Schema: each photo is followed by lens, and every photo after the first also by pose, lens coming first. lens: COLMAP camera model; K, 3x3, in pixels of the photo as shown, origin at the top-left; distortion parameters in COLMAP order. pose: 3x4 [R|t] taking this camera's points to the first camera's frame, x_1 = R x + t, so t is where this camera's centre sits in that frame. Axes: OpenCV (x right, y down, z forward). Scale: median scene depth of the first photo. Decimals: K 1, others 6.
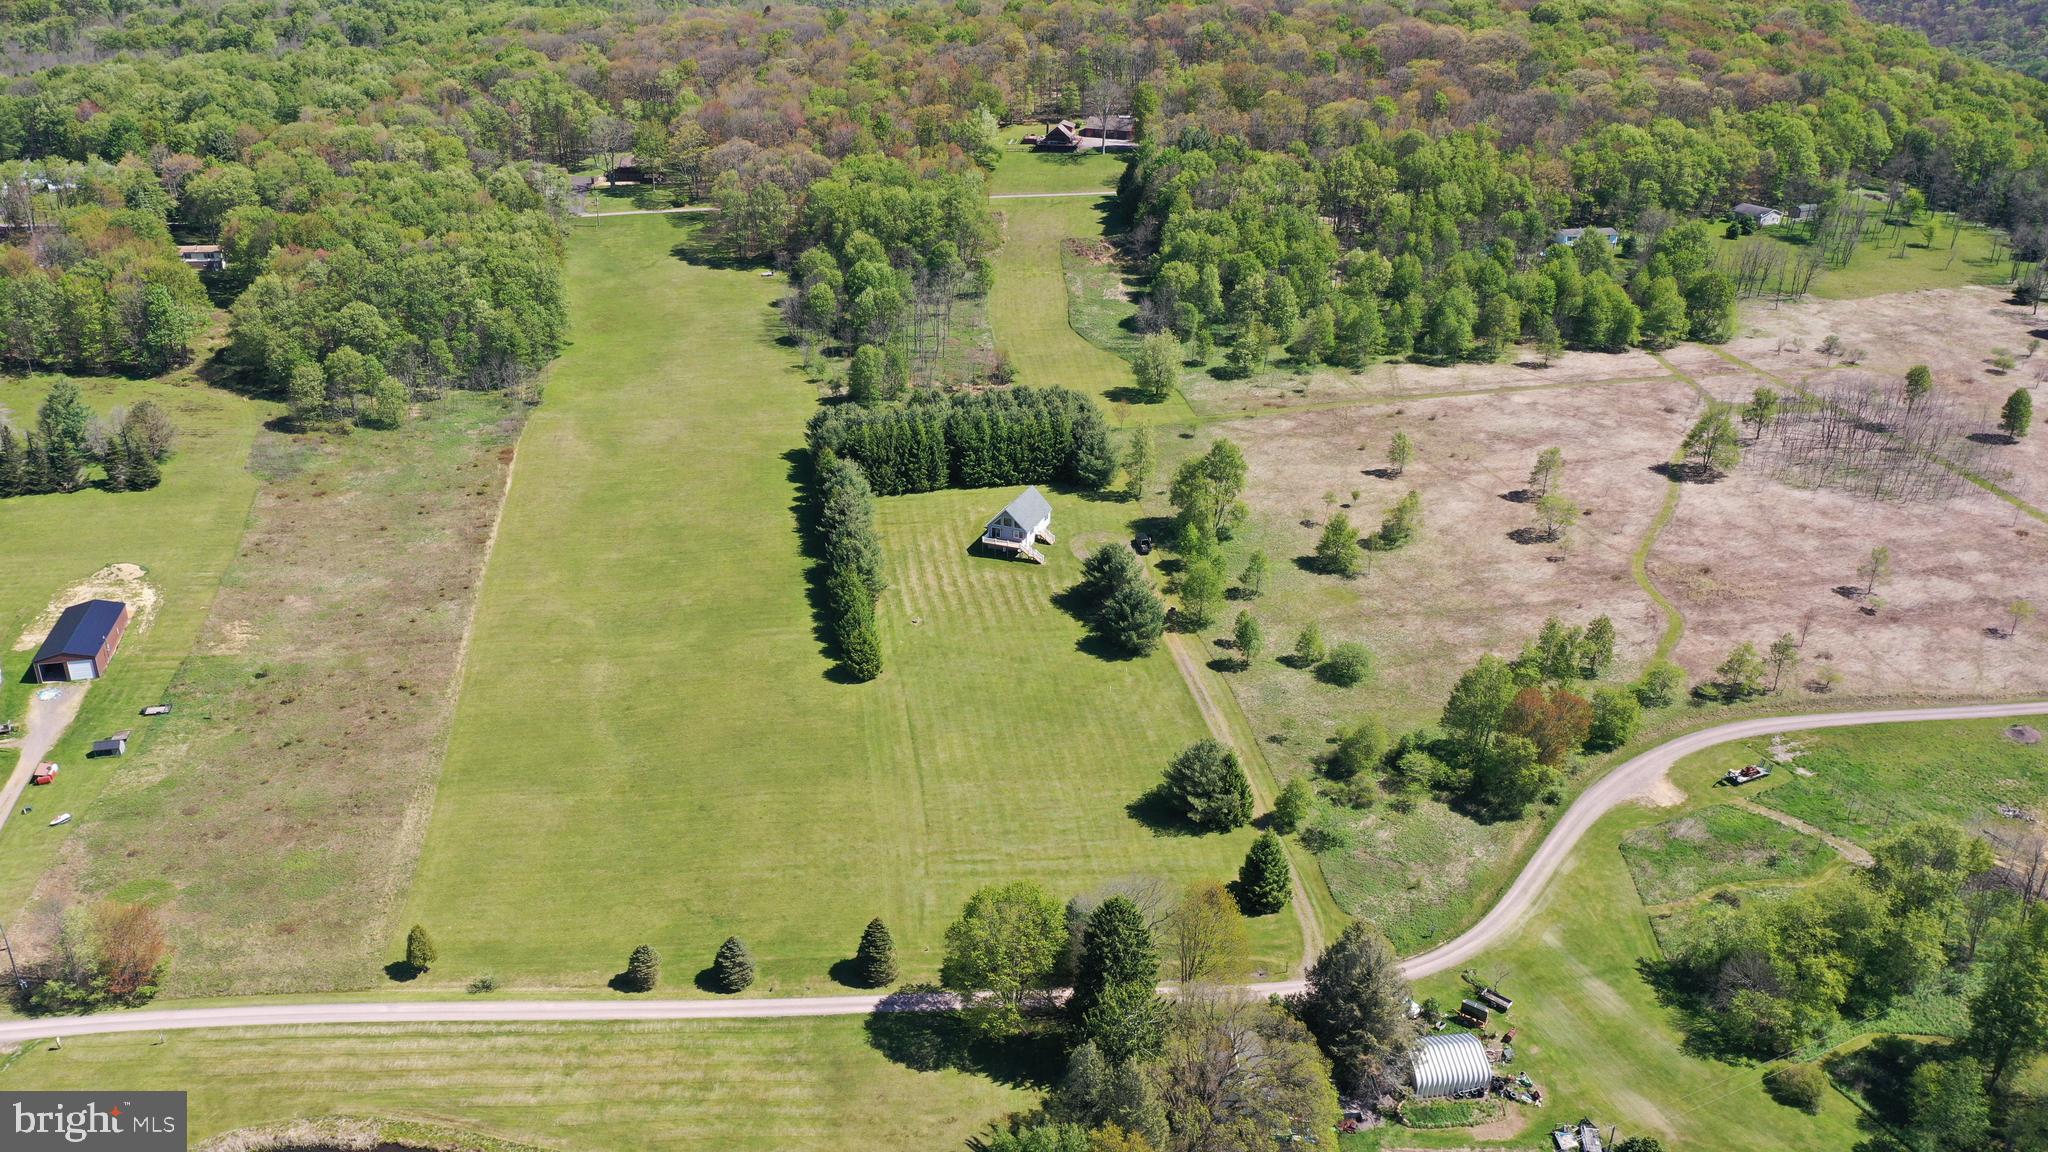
lens RADIAL K [[1783.9, 0, 1015.7], [0, 1783.9, 576.6], [0, 0, 1]] dist [0.011554, 0.008367]
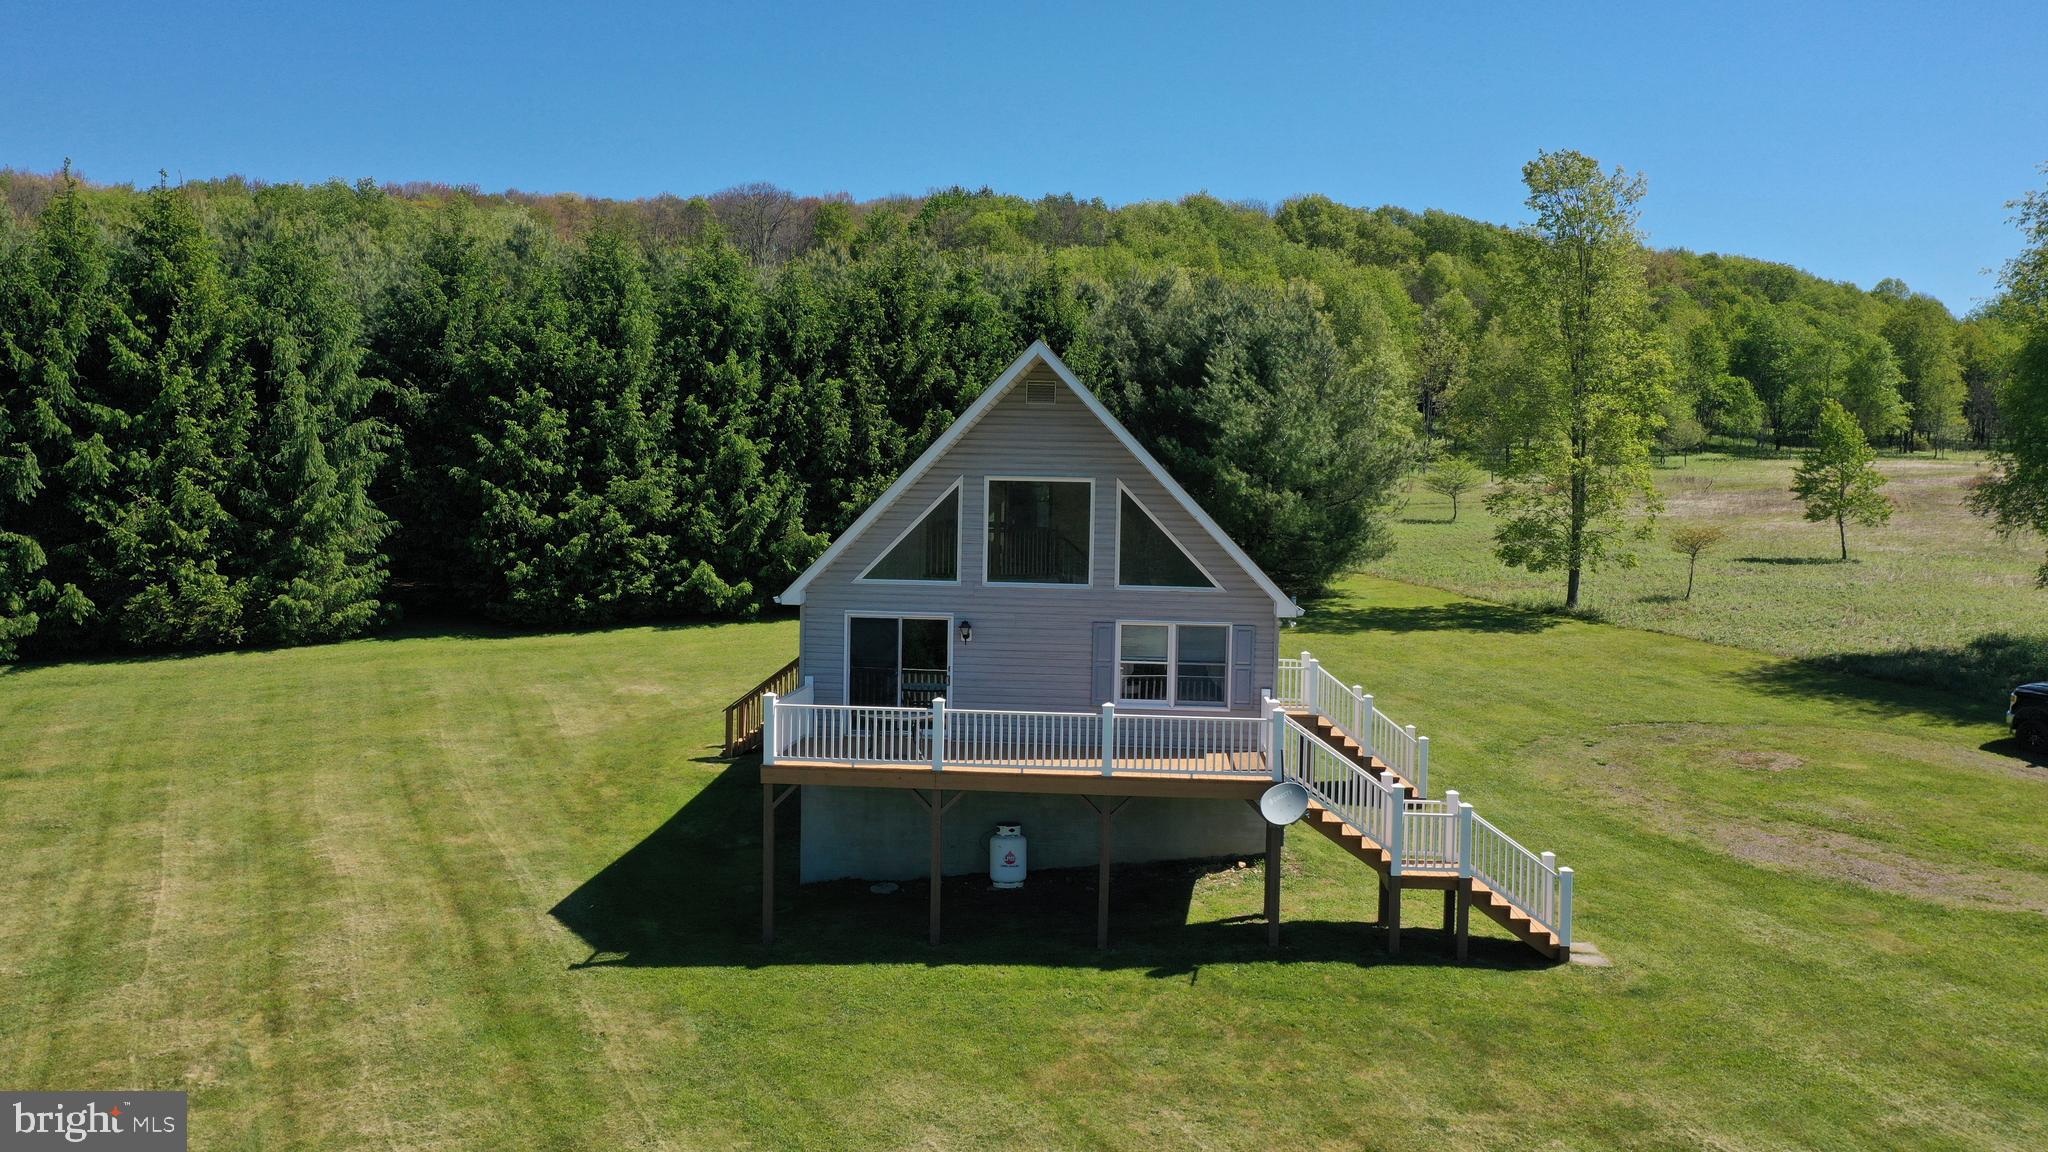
lens RADIAL K [[1663.2, 0, 1039.3], [0, 1663.2, 568.2], [0, 0, 1]] dist [0.012456, 0.022320]
pose [[0.954675, -0.013870, 0.297326, -0.027127], [0.117769, 0.934999, -0.334525, -0.001337], [-0.273359, 0.354379, 0.894254, 0.866852]]
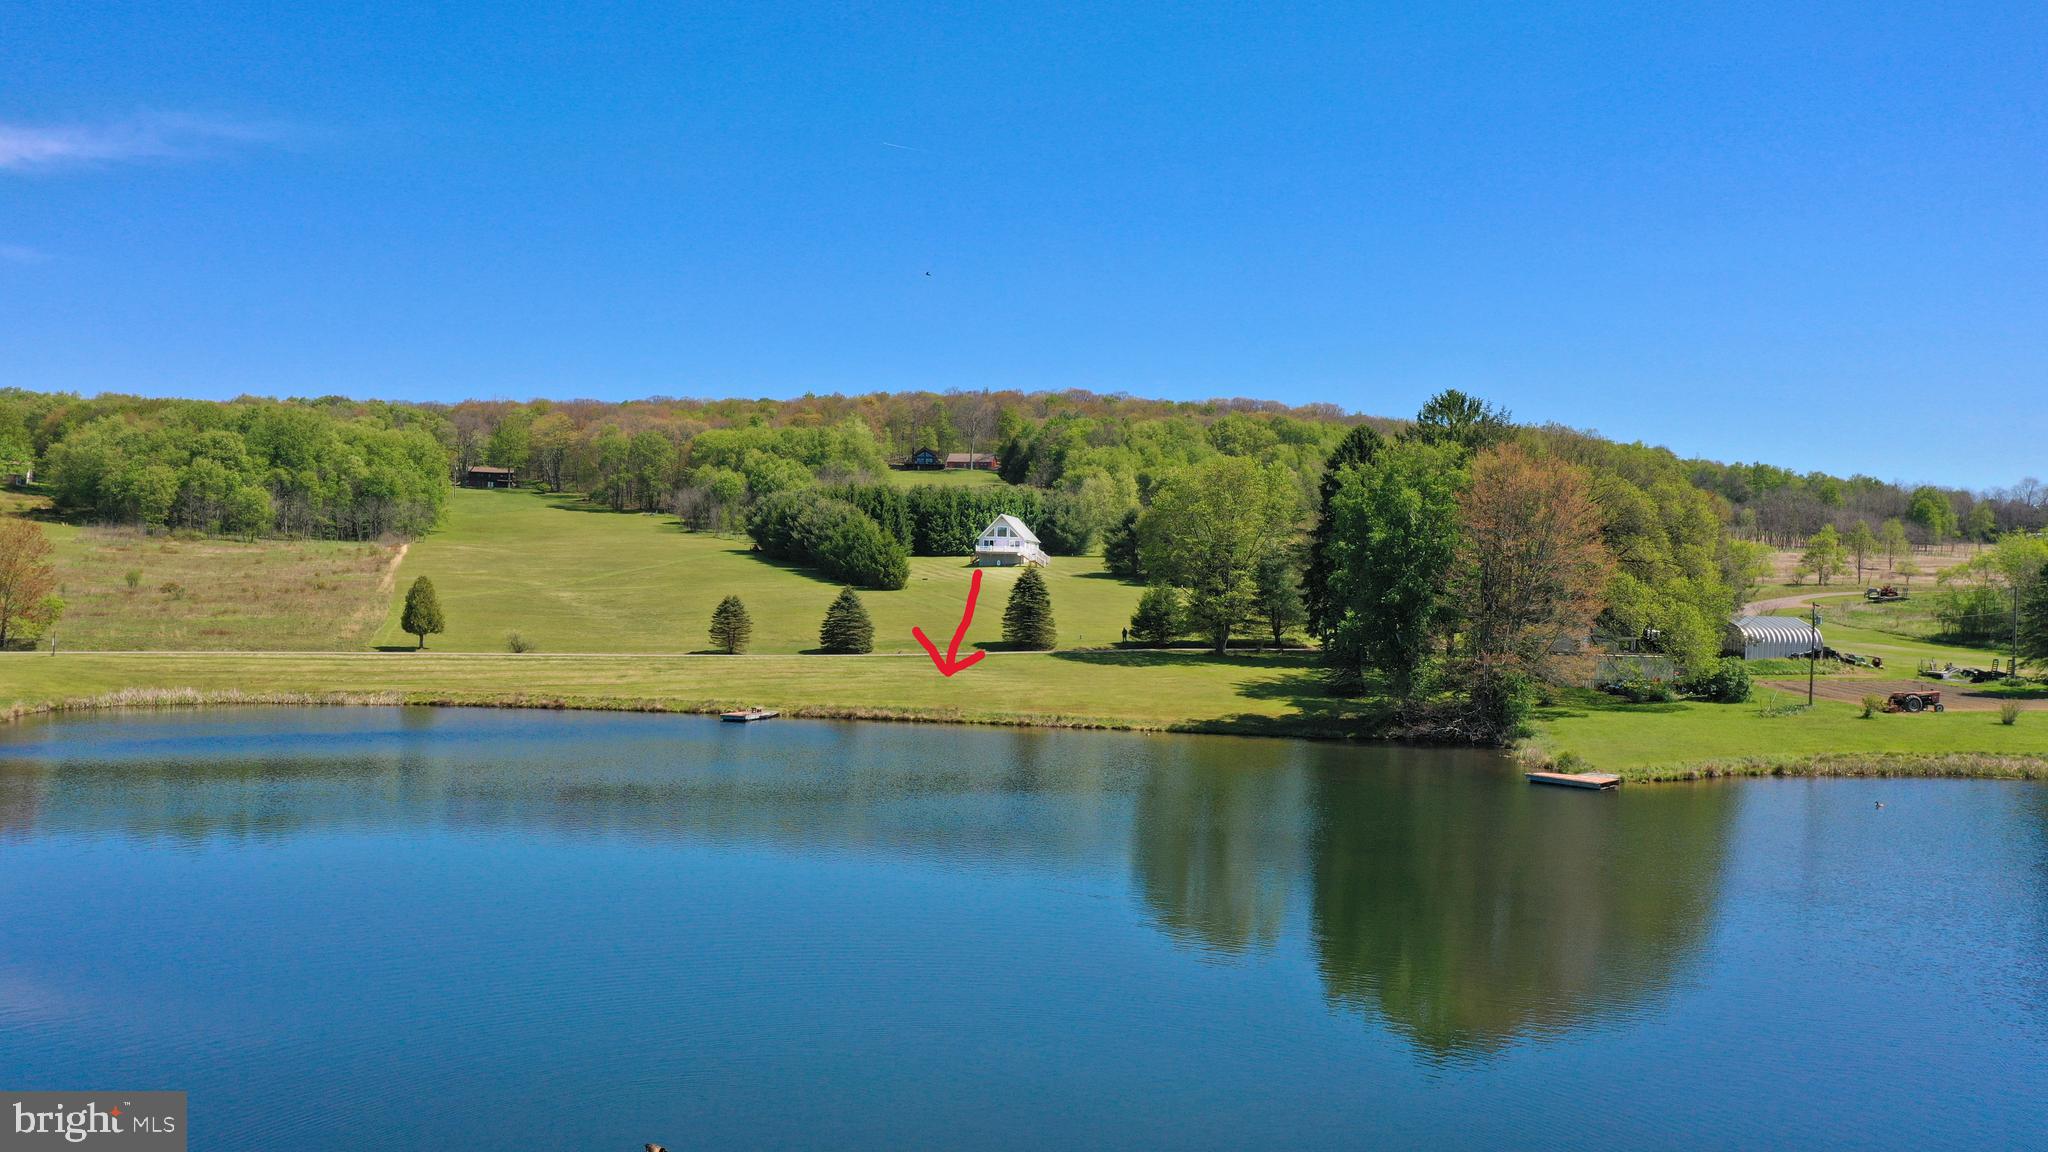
lens RADIAL K [[1783.9, 0, 1026.2], [0, 1783.9, 592.3], [0, 0, 1]] dist [0.011554, 0.008367]
pose [[0.985284, 0.007710, 0.170750, -0.137679], [0.060761, 0.917931, -0.392060, 0.331376], [-0.159759, 0.396665, 0.903954, 0.177426]]
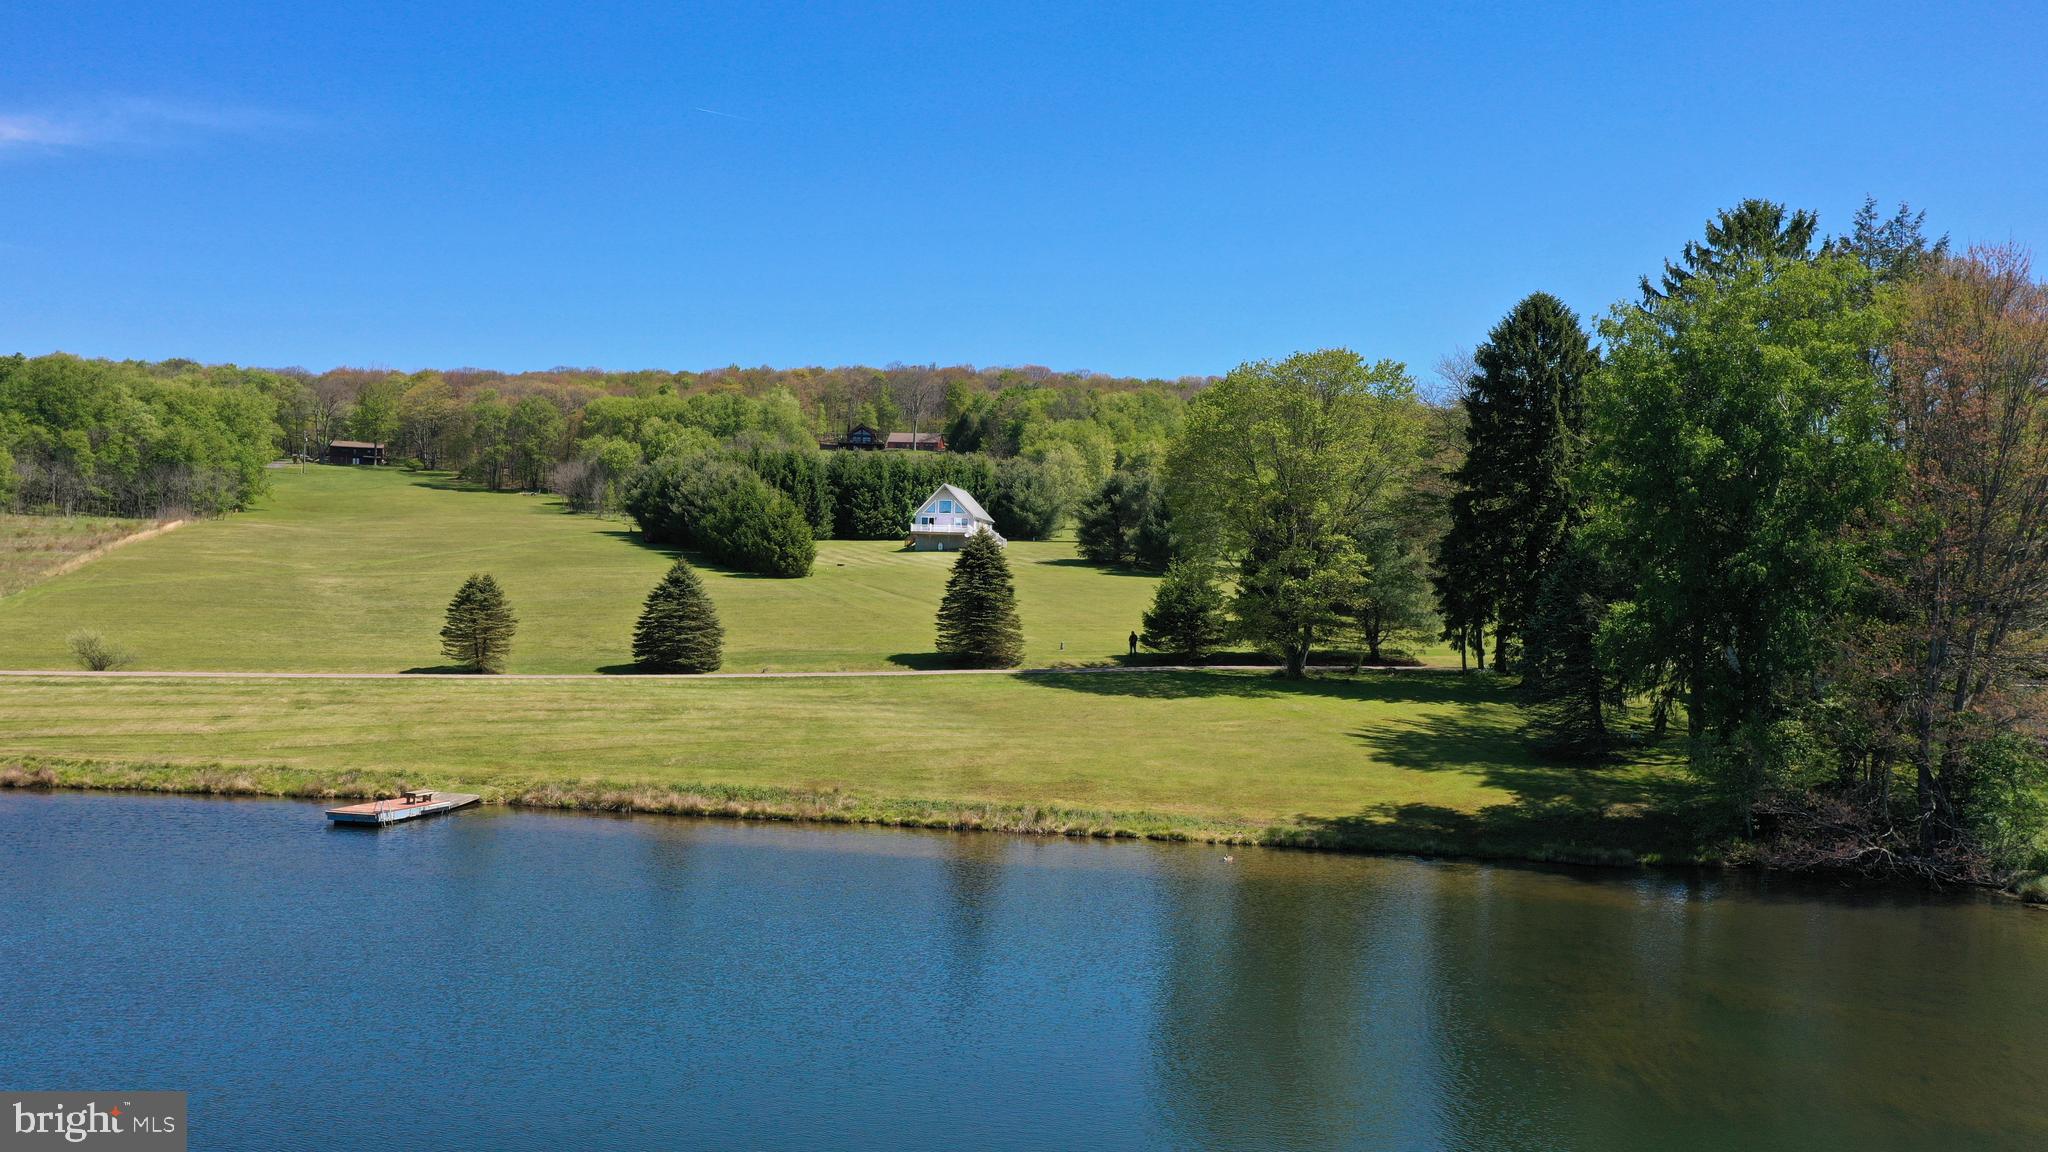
lens RADIAL K [[1783.9, 0, 1031.3], [0, 1783.9, 557.2], [0, 0, 1]] dist [0.011554, 0.008367]
pose [[0.979510, 0.017250, 0.200654, -0.105176], [0.067839, 0.909837, -0.409383, 0.260592], [-0.189625, 0.414607, 0.890024, 0.349780]]
